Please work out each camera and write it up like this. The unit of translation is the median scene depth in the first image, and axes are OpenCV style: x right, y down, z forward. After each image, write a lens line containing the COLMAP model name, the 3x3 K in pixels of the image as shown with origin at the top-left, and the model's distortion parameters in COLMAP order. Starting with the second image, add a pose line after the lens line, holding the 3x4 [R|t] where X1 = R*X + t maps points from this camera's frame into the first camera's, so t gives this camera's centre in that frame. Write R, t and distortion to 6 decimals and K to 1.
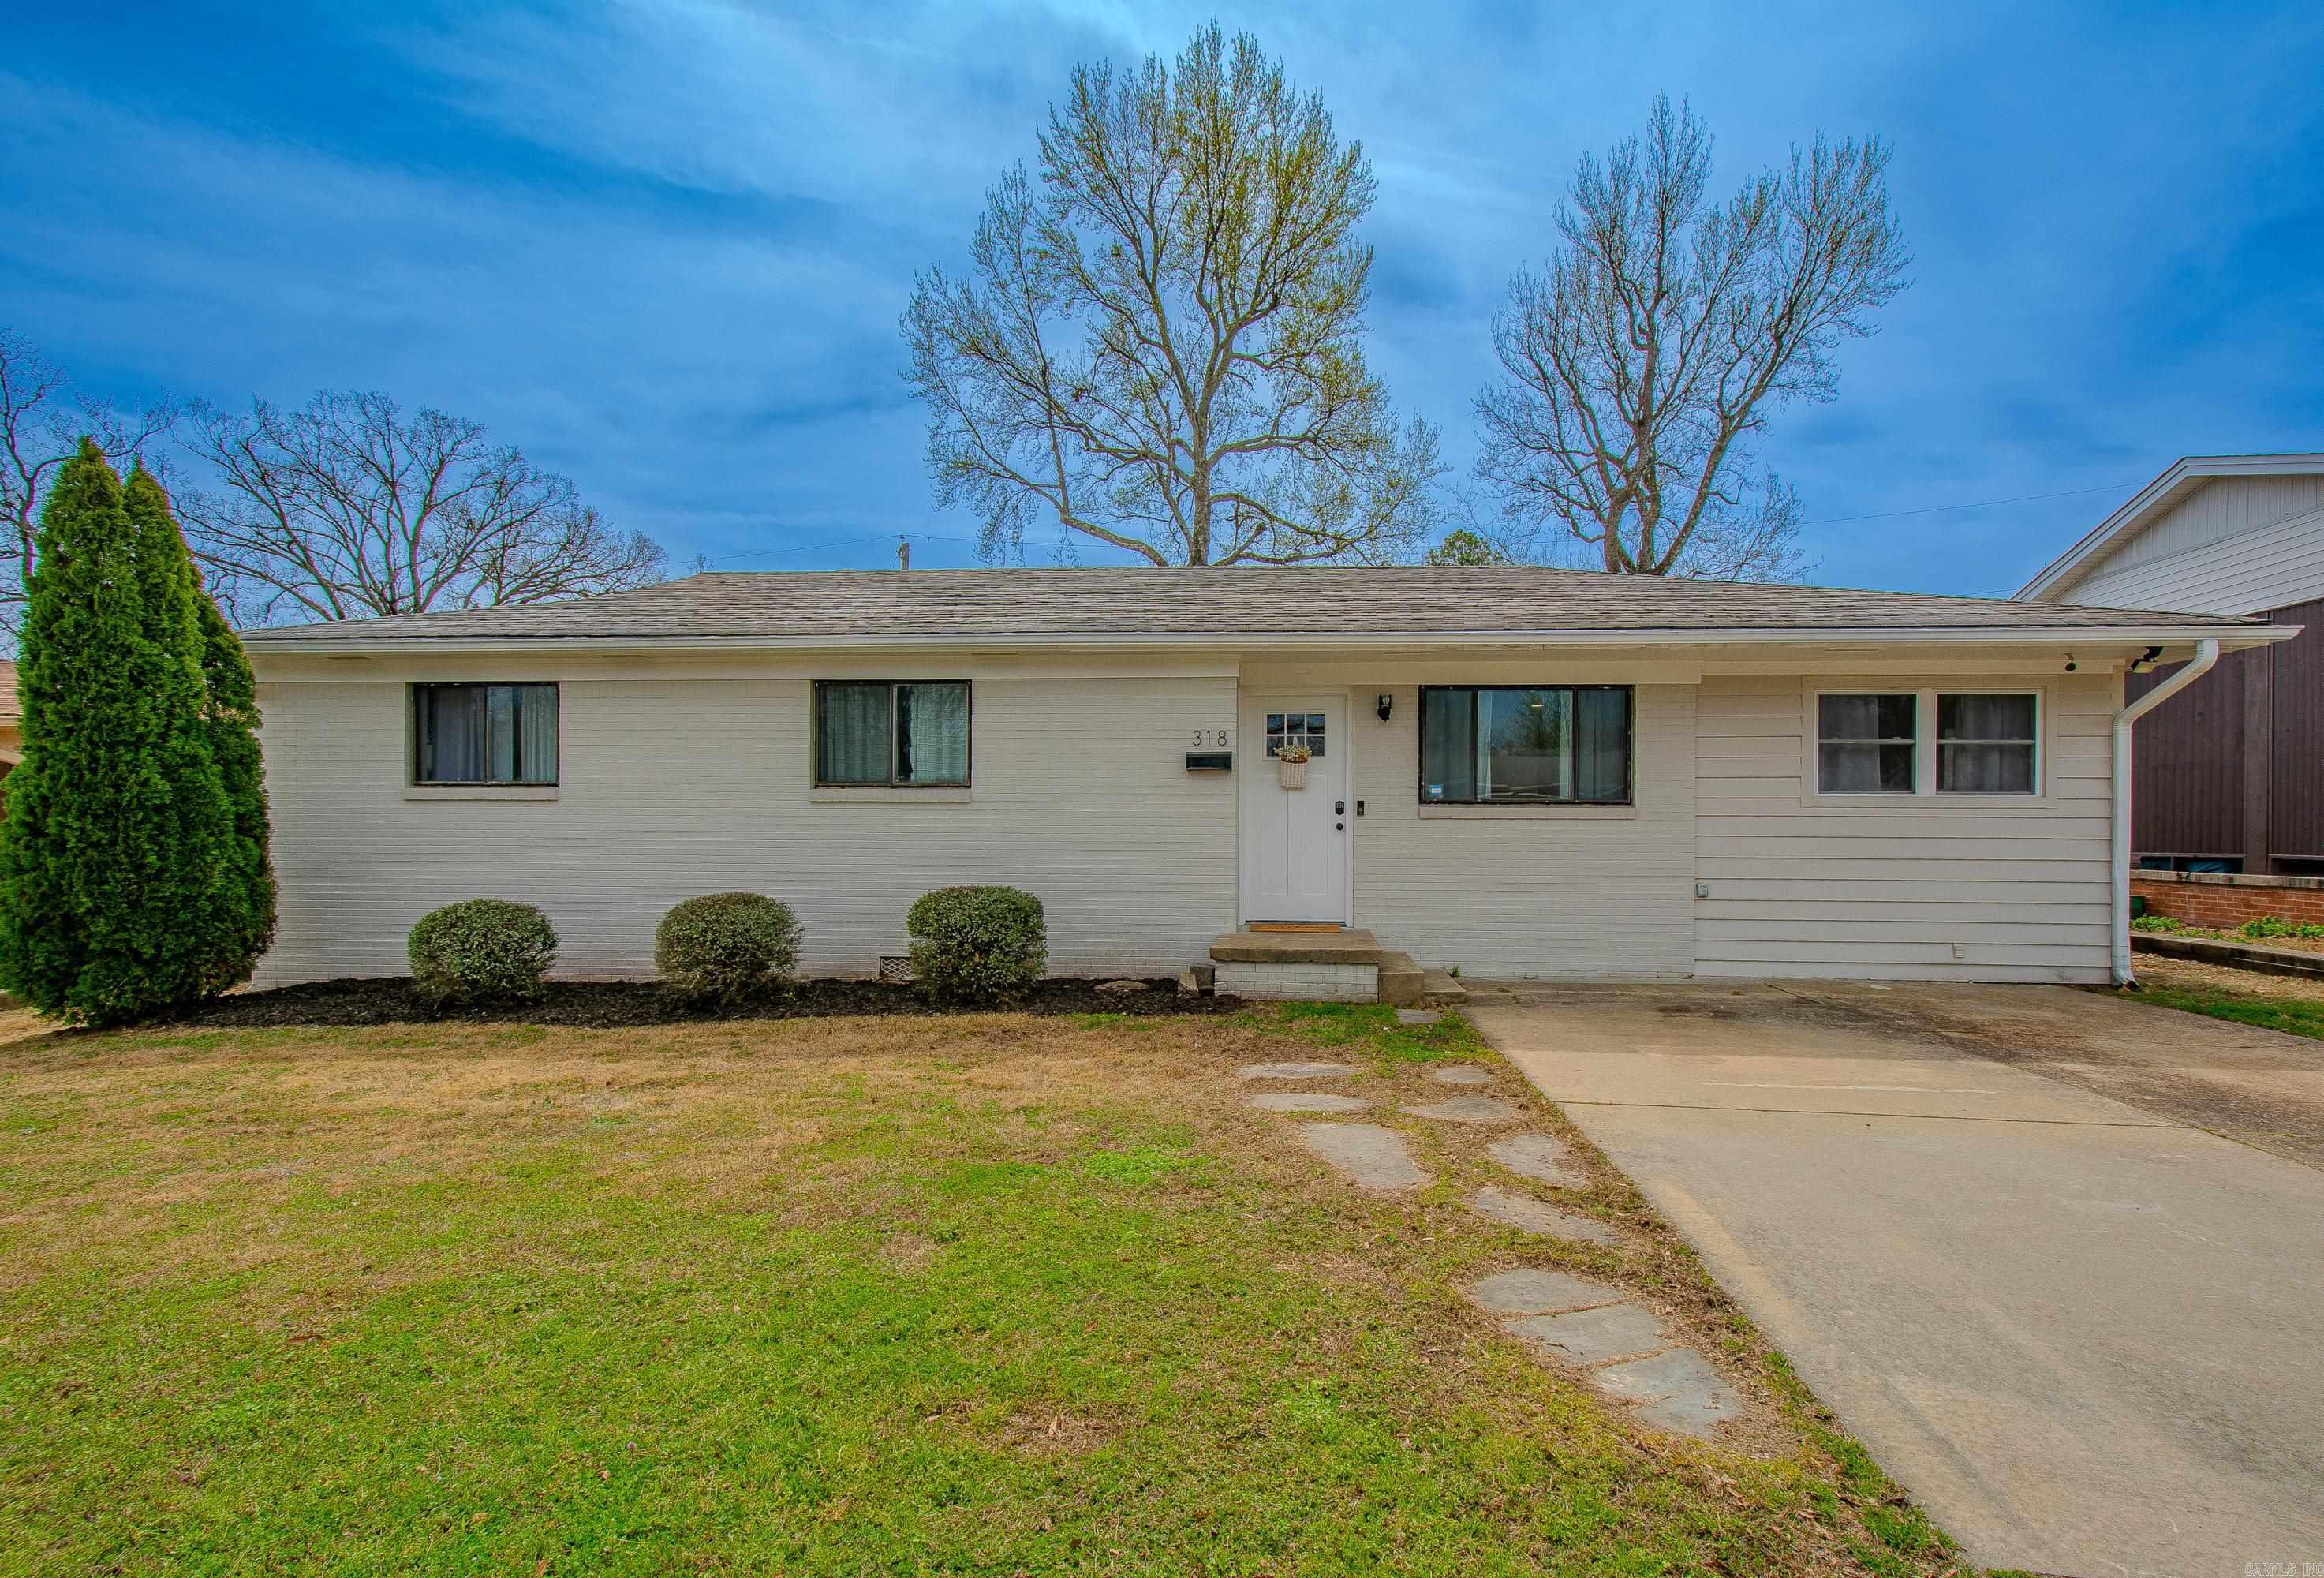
lens RADIAL K [[1049.8, 0, 1181.1], [0, 1049.8, 828.5], [0, 0, 1]] dist [0.016310, -0.007631]
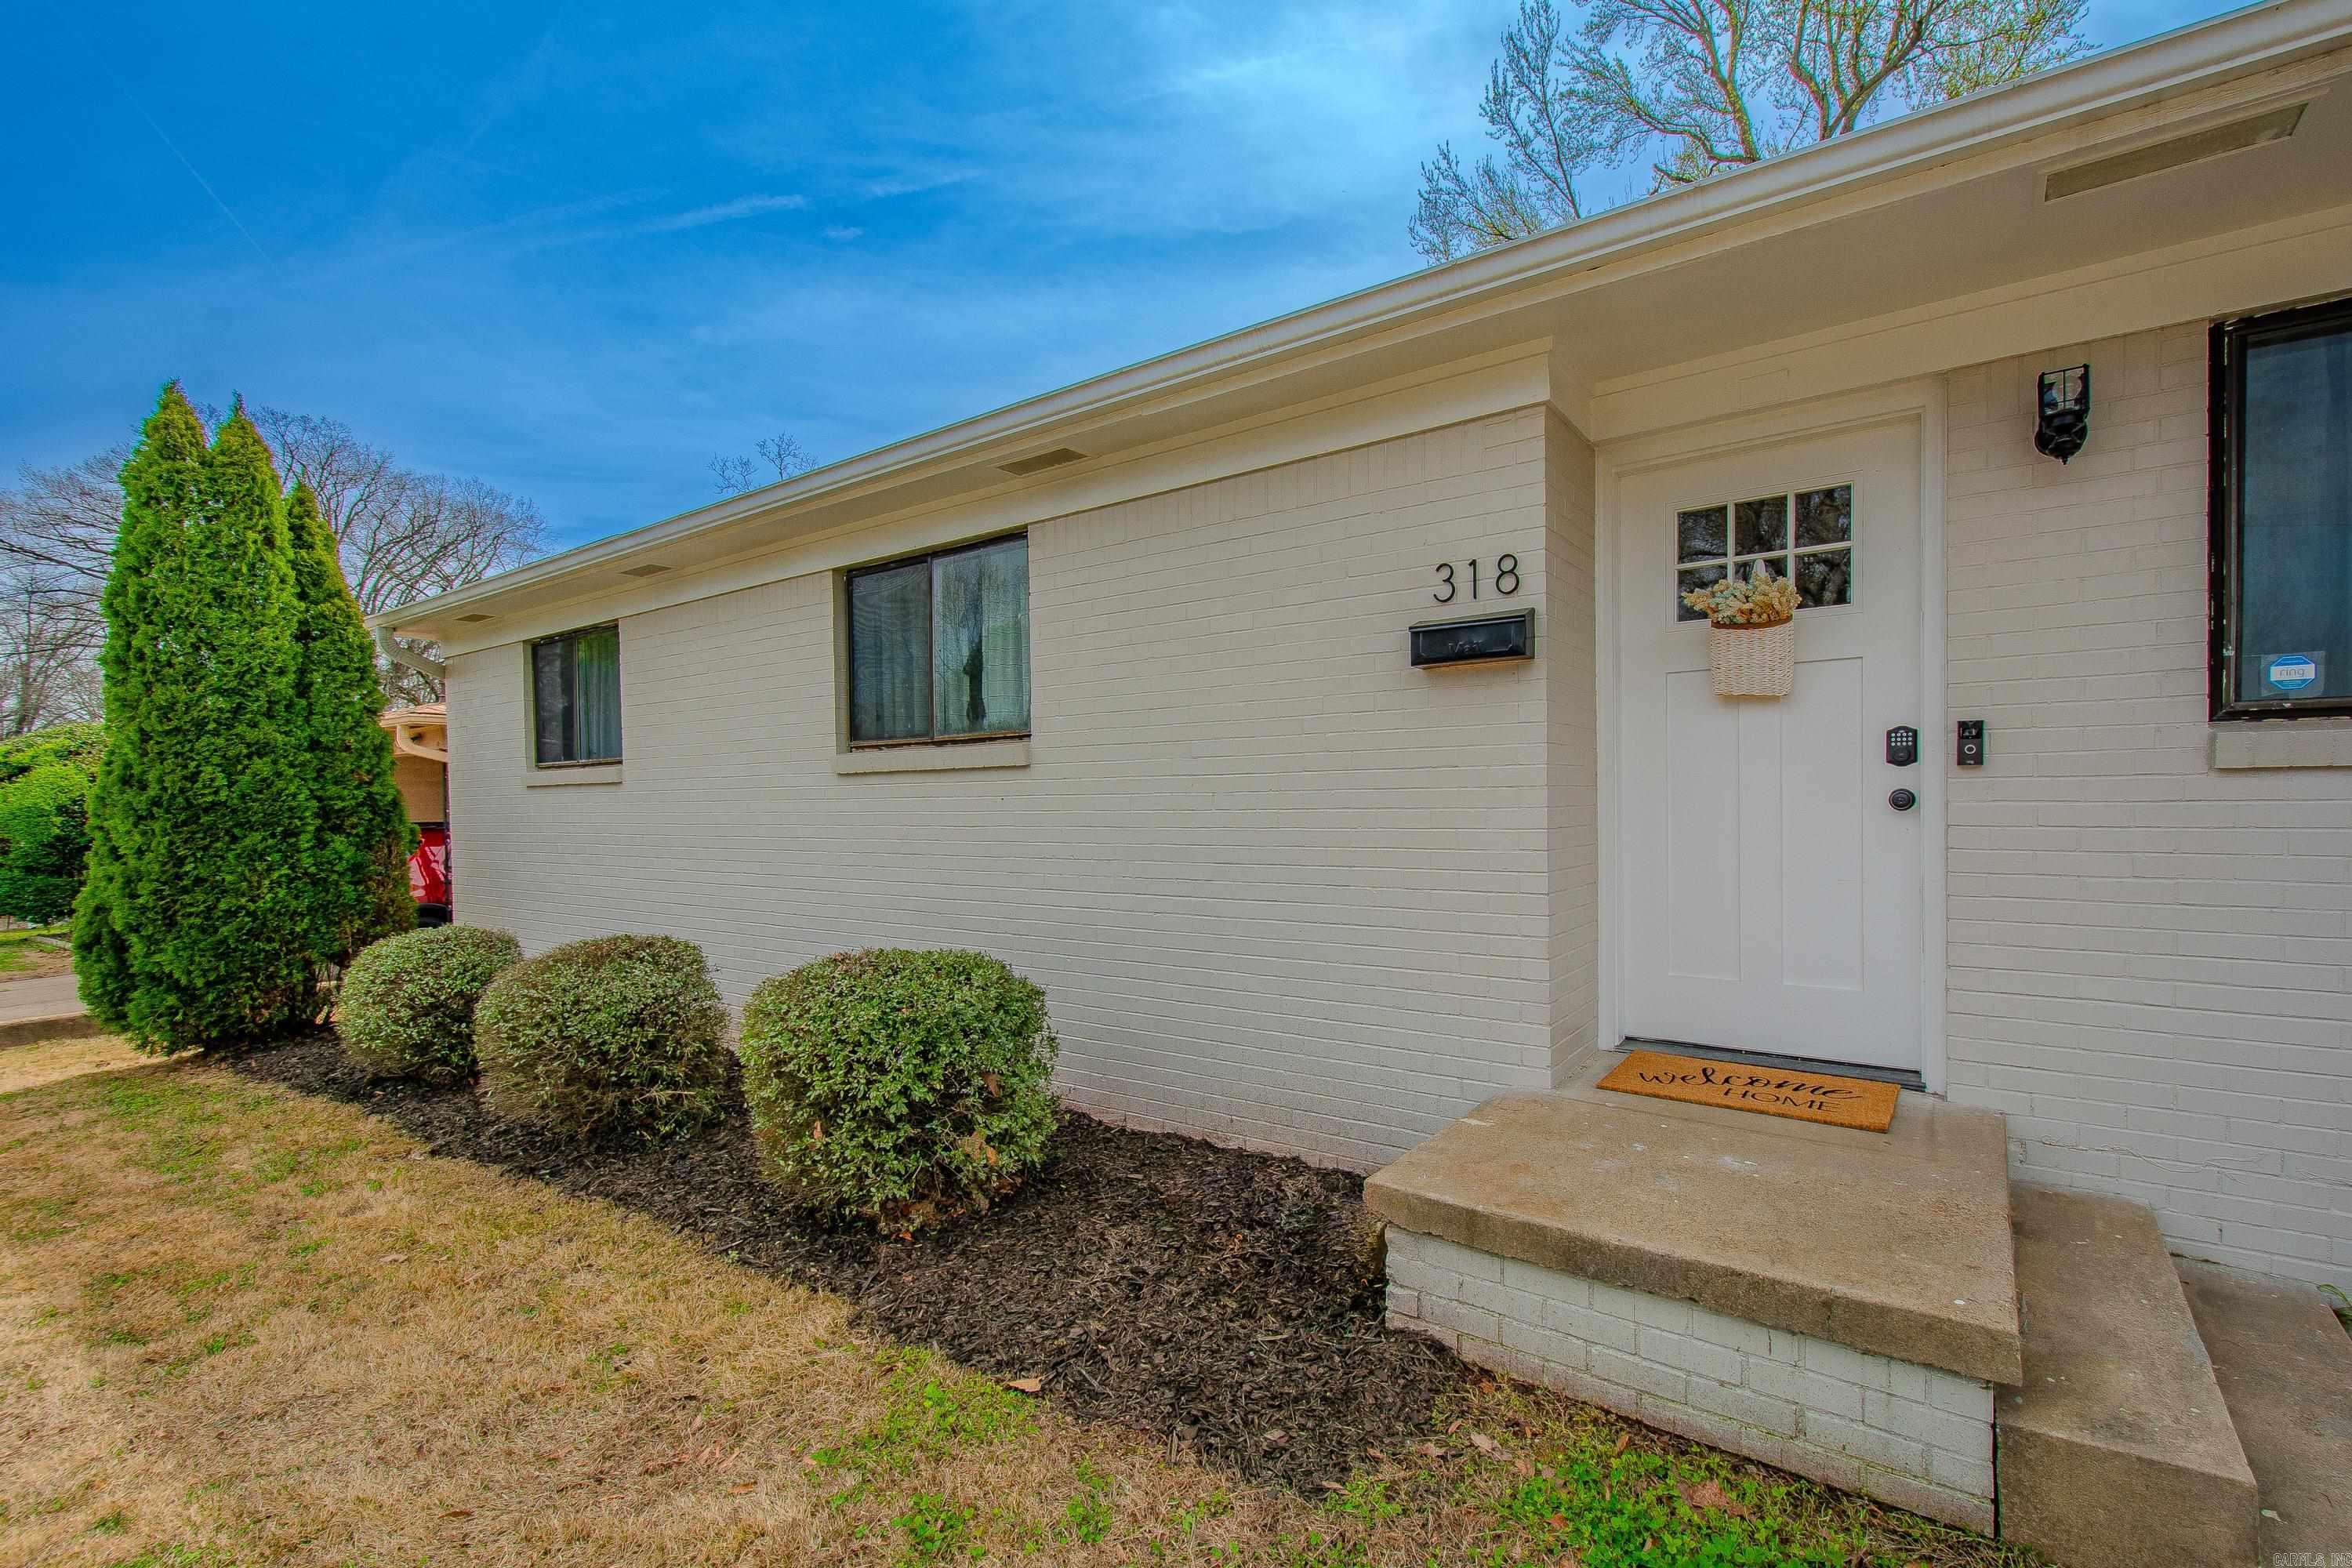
lens RADIAL K [[1032.9, 0, 1214.6], [0, 1032.9, 822.6], [0, 0, 1]] dist [0.011299, -0.001217]
pose [[0.861769, -0.006867, -0.507255, 0.129693], [0.021523, 0.999503, 0.023034, -0.007109], [0.506845, -0.030768, 0.861488, 0.589205]]
